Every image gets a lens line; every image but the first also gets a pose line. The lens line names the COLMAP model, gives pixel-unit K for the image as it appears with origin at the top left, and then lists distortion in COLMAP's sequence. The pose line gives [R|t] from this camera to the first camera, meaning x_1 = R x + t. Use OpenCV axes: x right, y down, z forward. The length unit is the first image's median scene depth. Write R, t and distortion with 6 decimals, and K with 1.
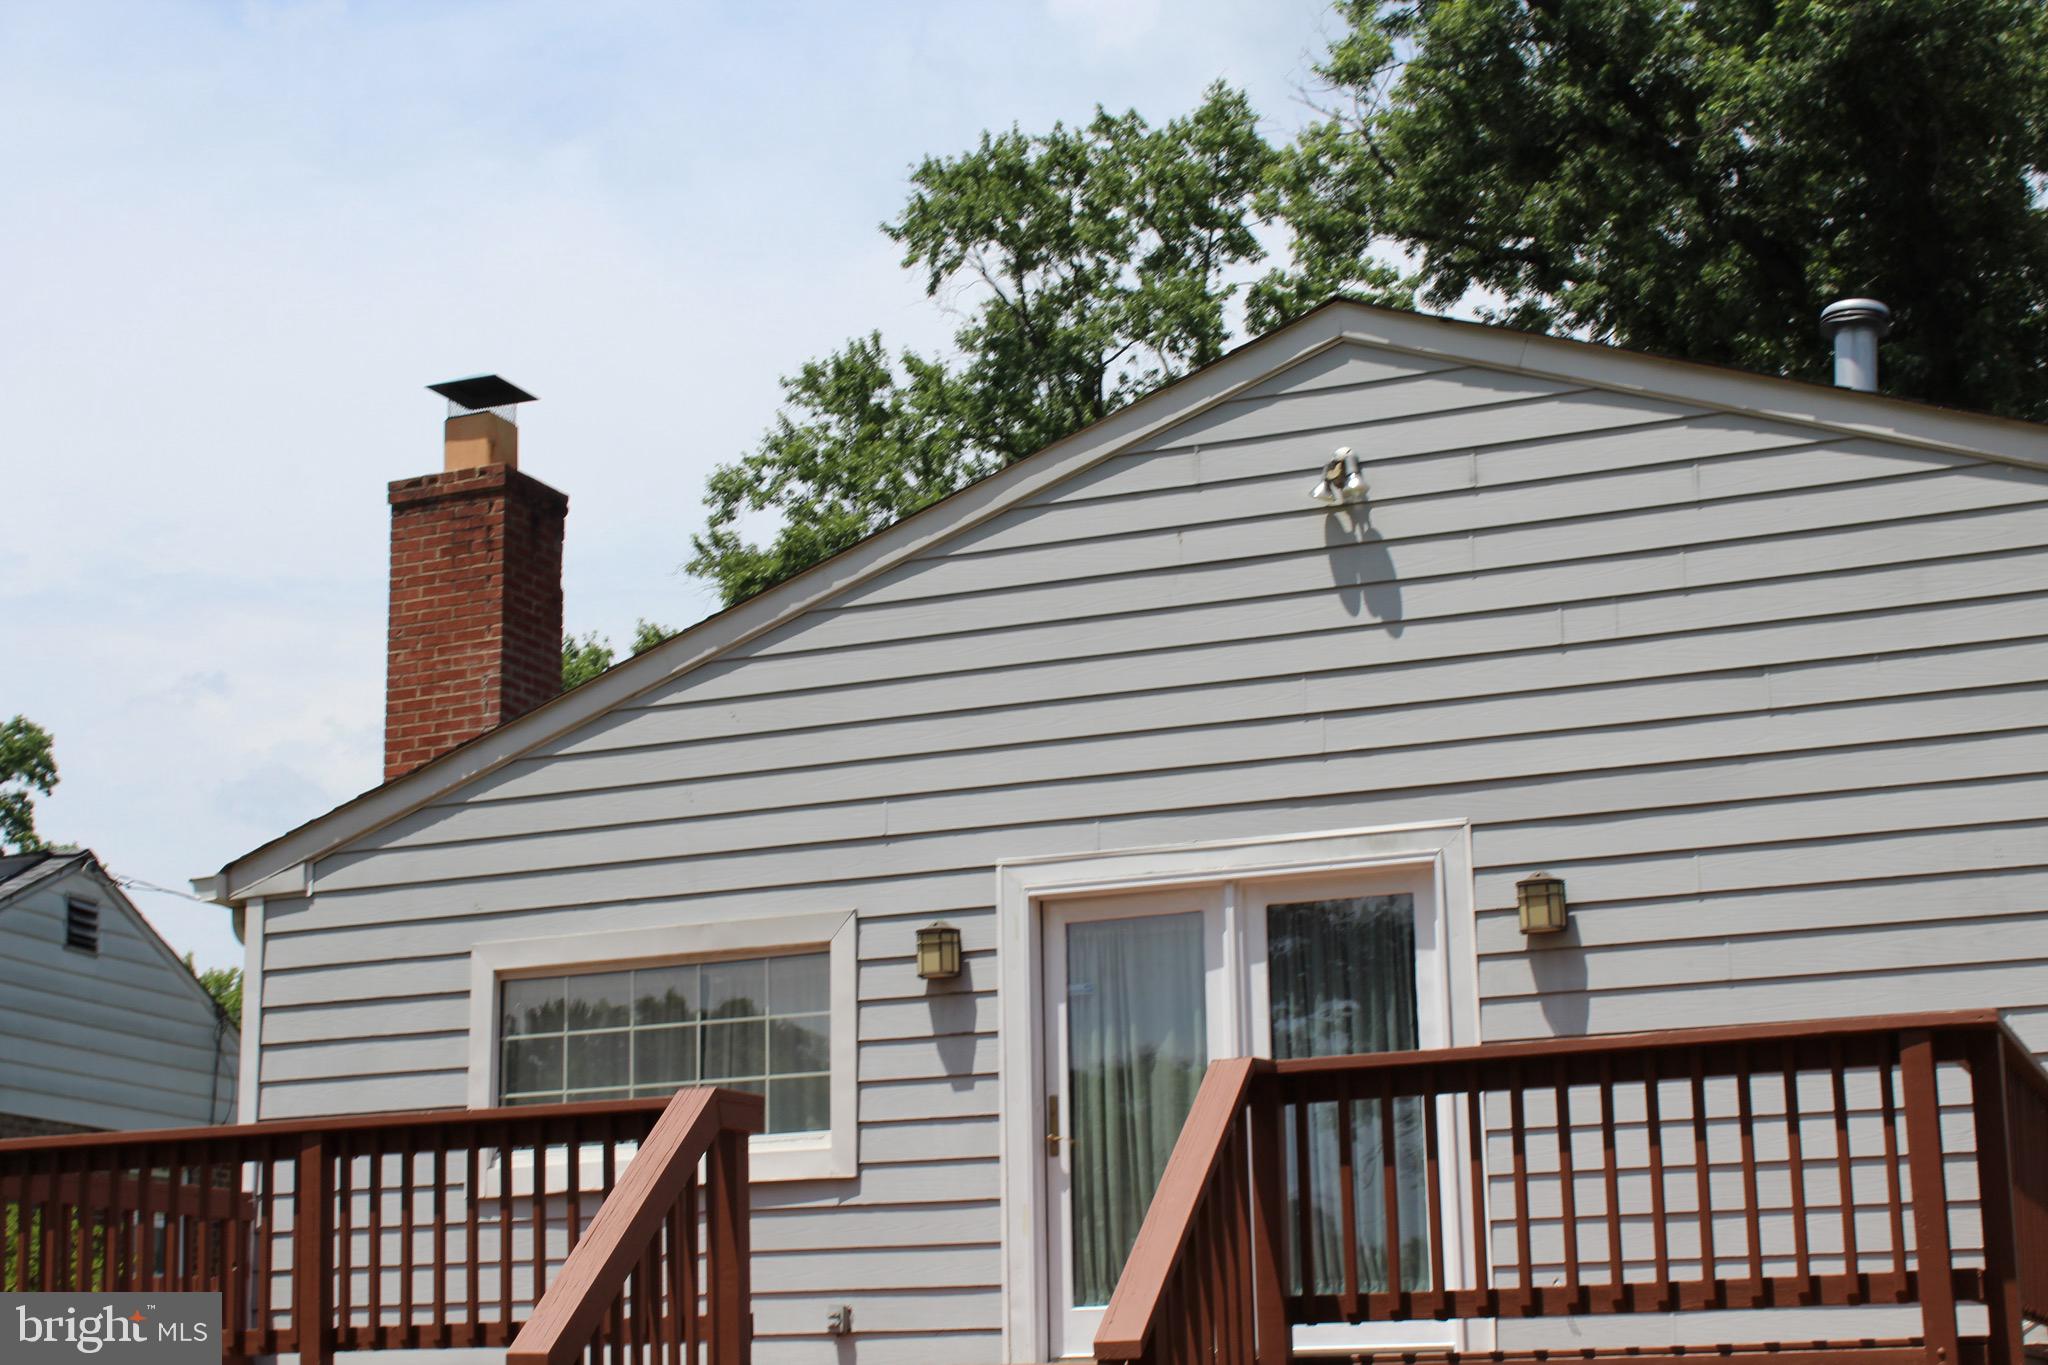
lens RADIAL K [[3084.7, 0, 1026.0], [0, 3084.7, 759.7], [0, 0, 1]] dist [-0.026046, 0.000000]
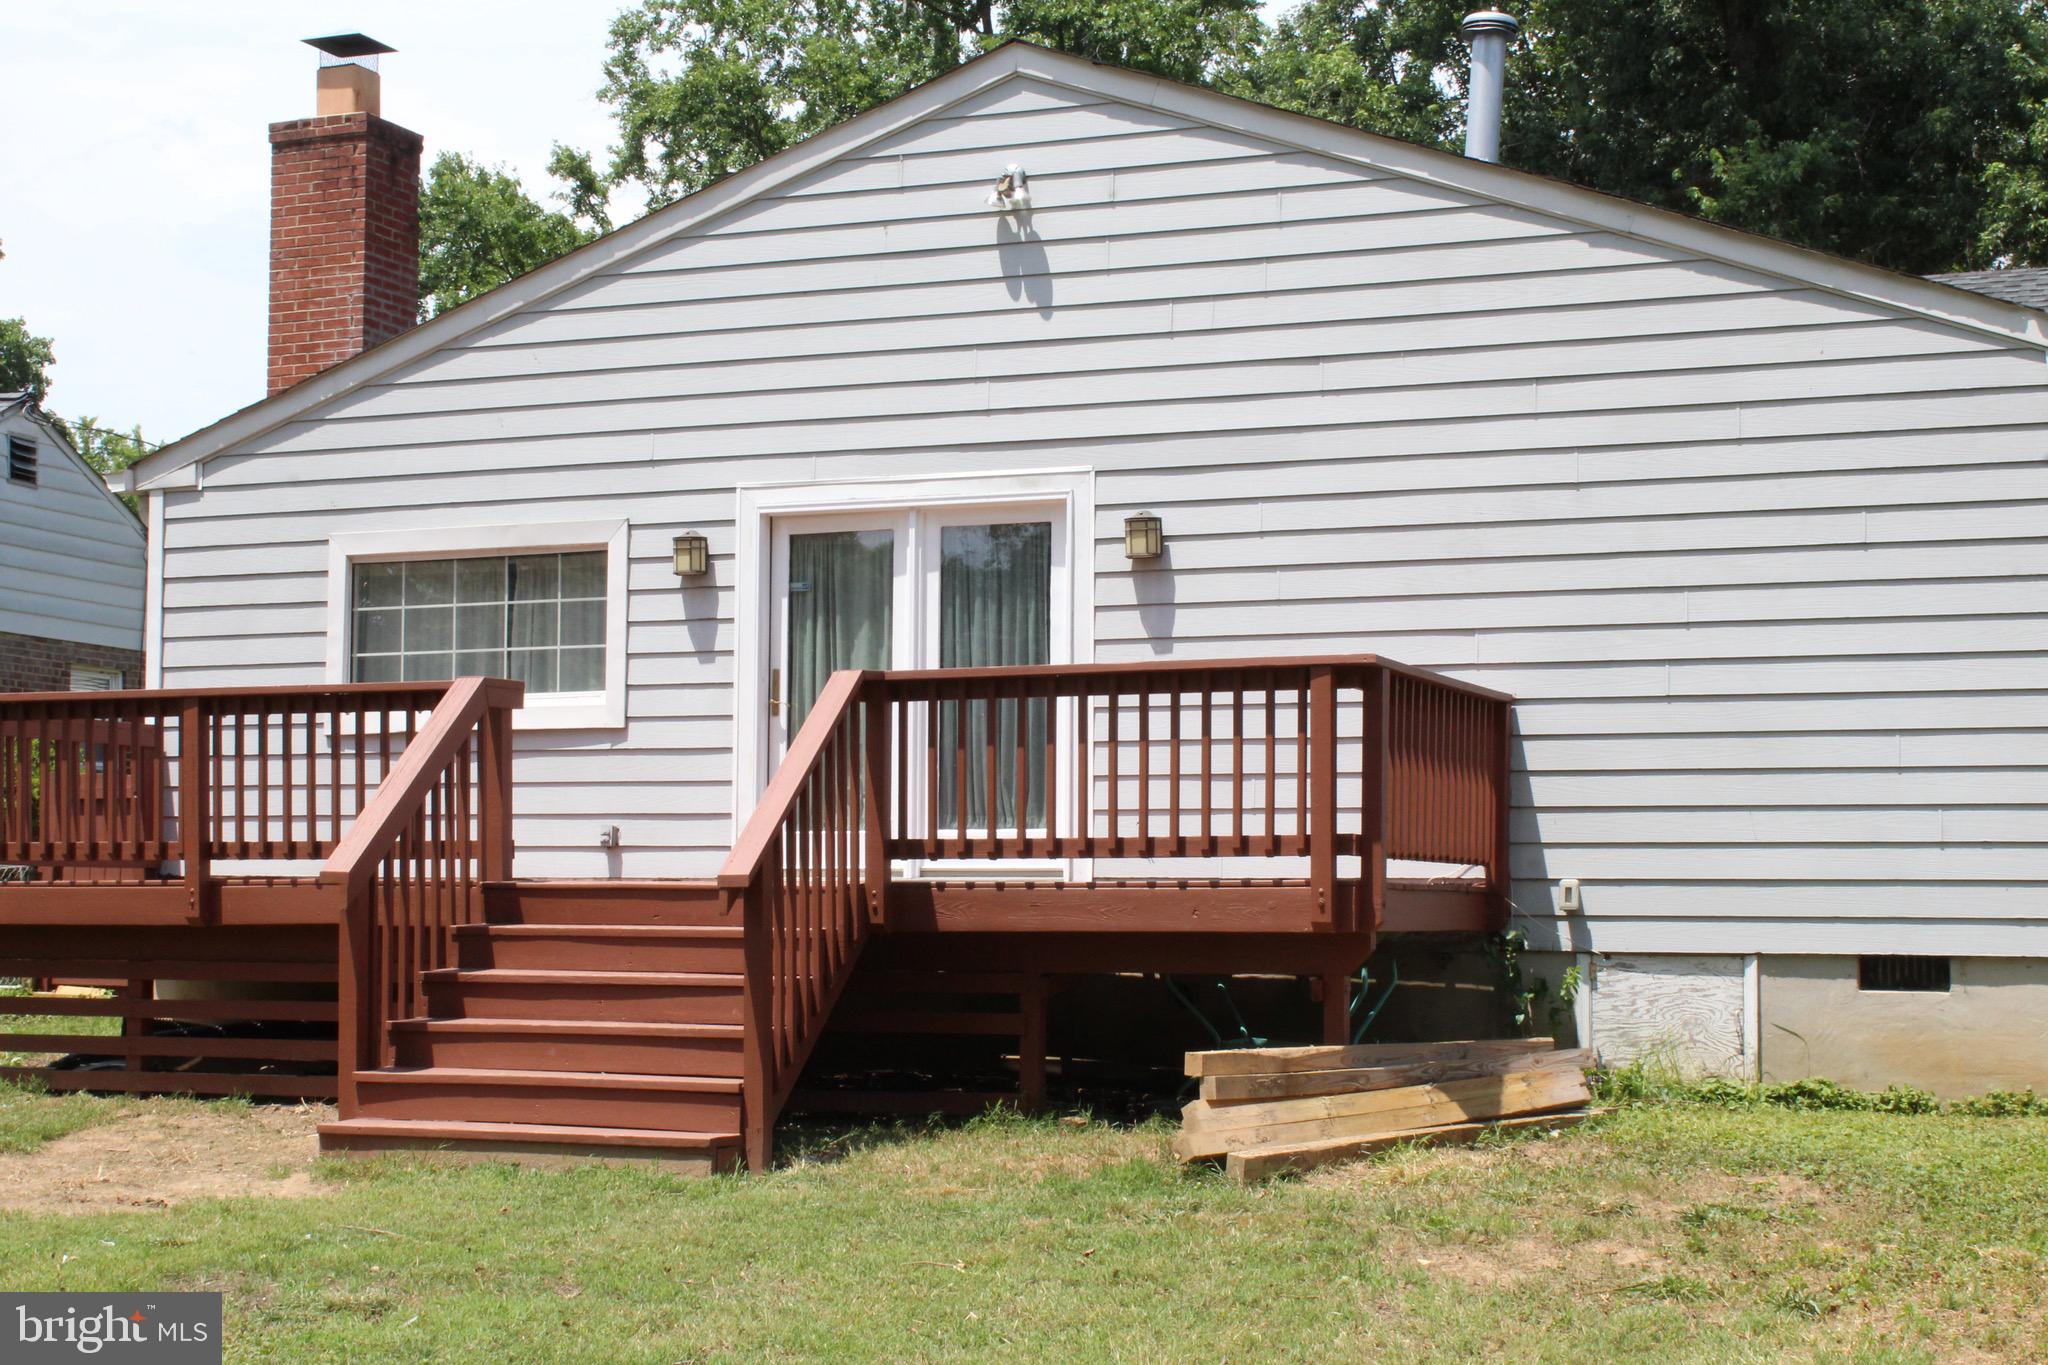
lens RADIAL K [[3084.7, 0, 1056.4], [0, 3084.7, 719.6], [0, 0, 1]] dist [-0.026046, 0.000000]
pose [[0.999481, 0.020801, 0.024614, 0.094421], [-0.024407, 0.987347, 0.156687, -0.075026], [-0.021043, -0.157207, 0.987341, -0.279726]]
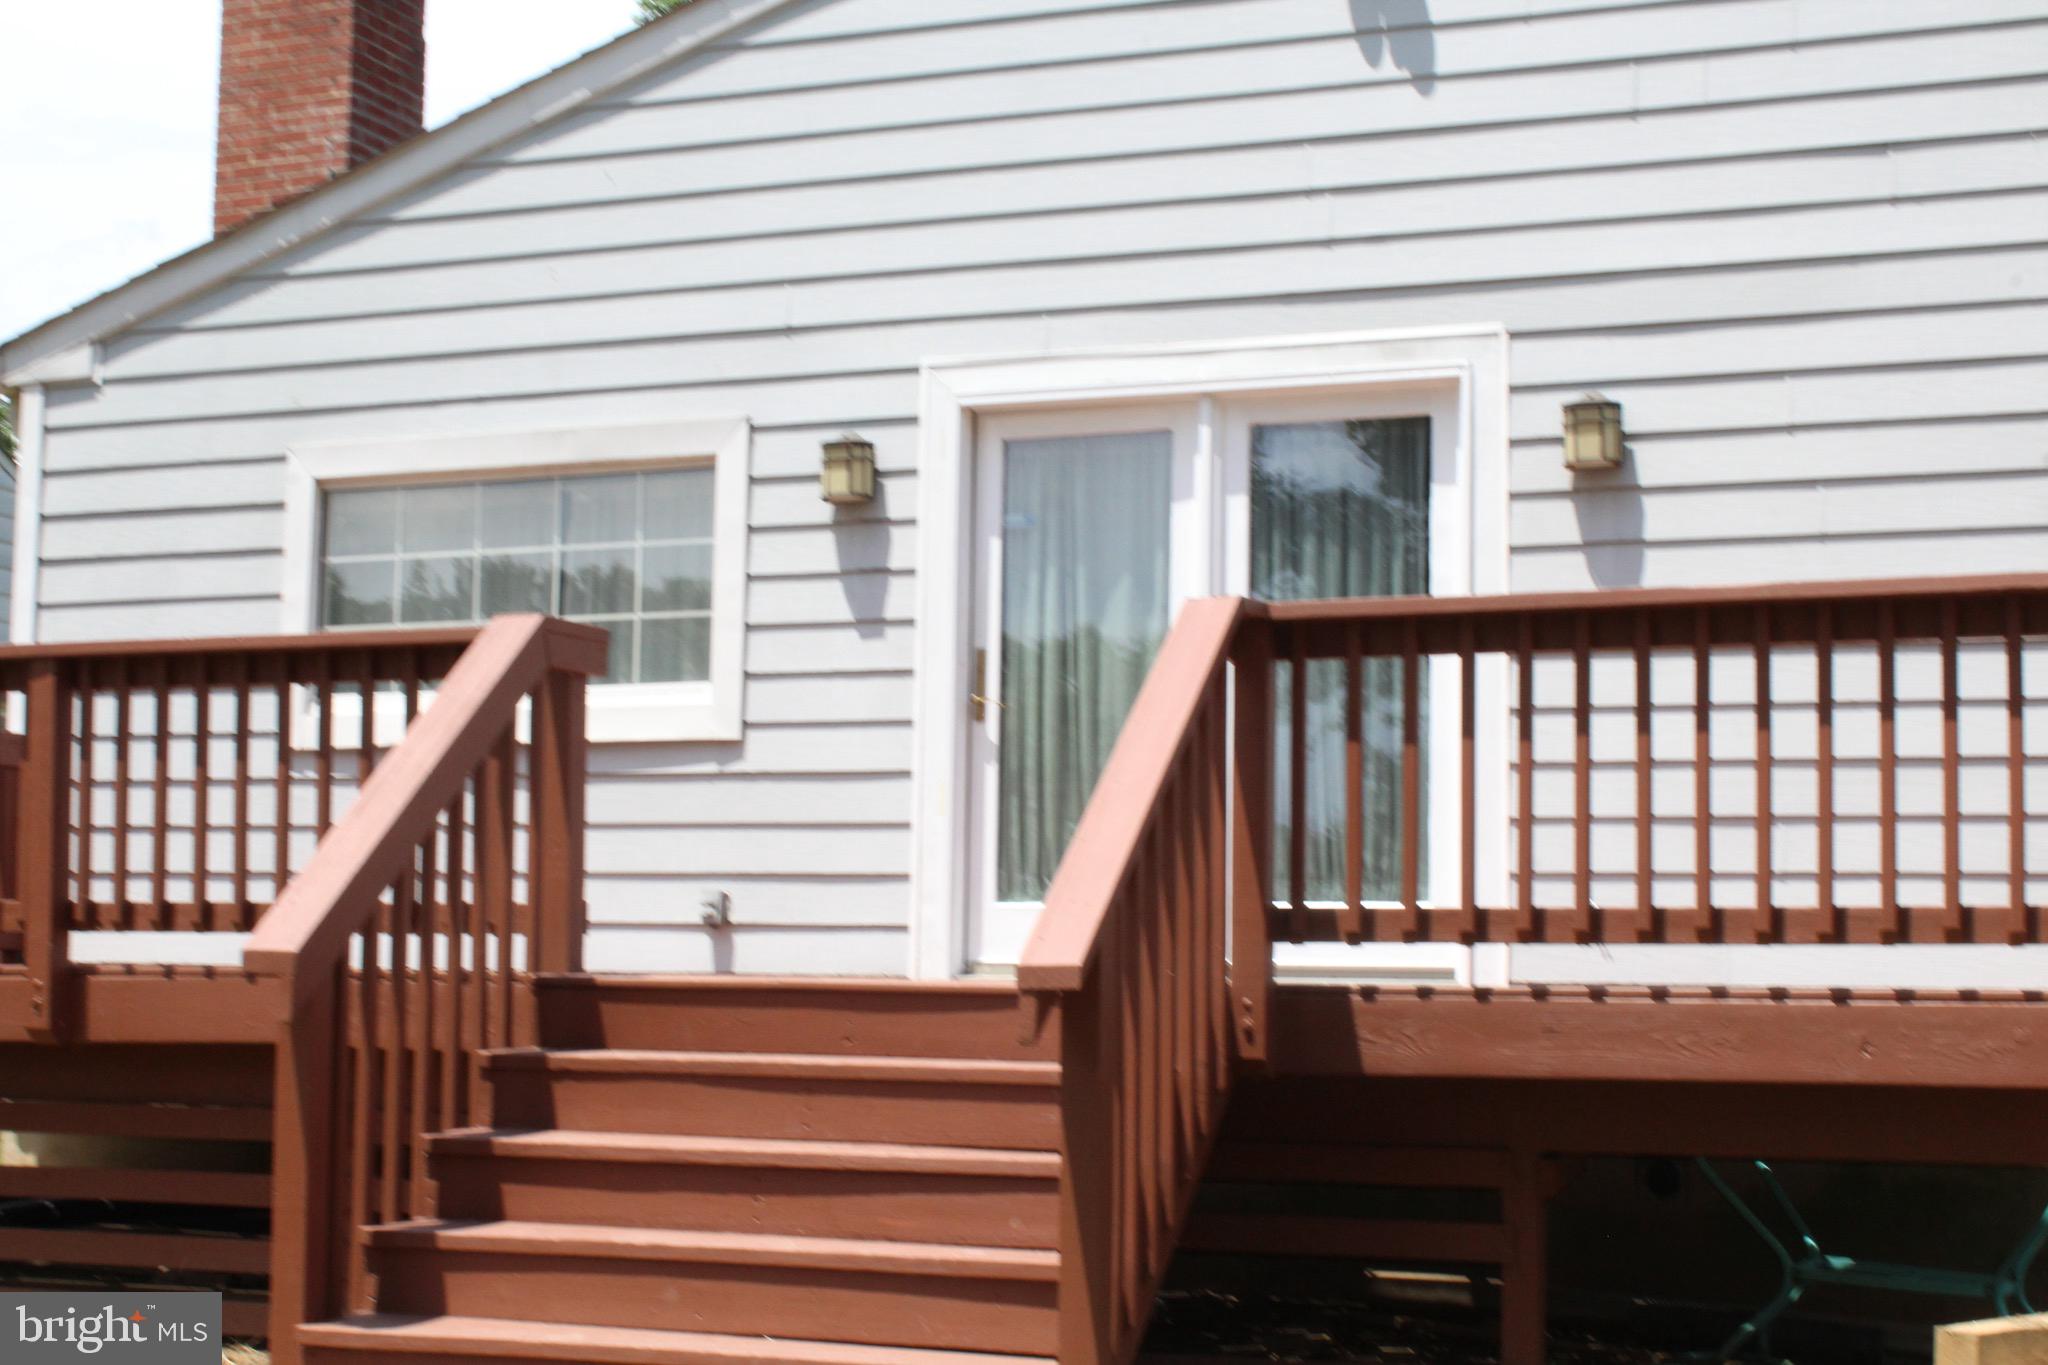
lens RADIAL K [[3084.7, 0, 1003.6], [0, 3084.7, 755.3], [0, 0, 1]] dist [-0.026046, 0.000000]
pose [[0.999339, 0.033968, 0.012930, 0.005094], [-0.035395, 0.990369, 0.133850, 0.026492], [-0.008259, -0.134219, 0.990917, 0.178684]]
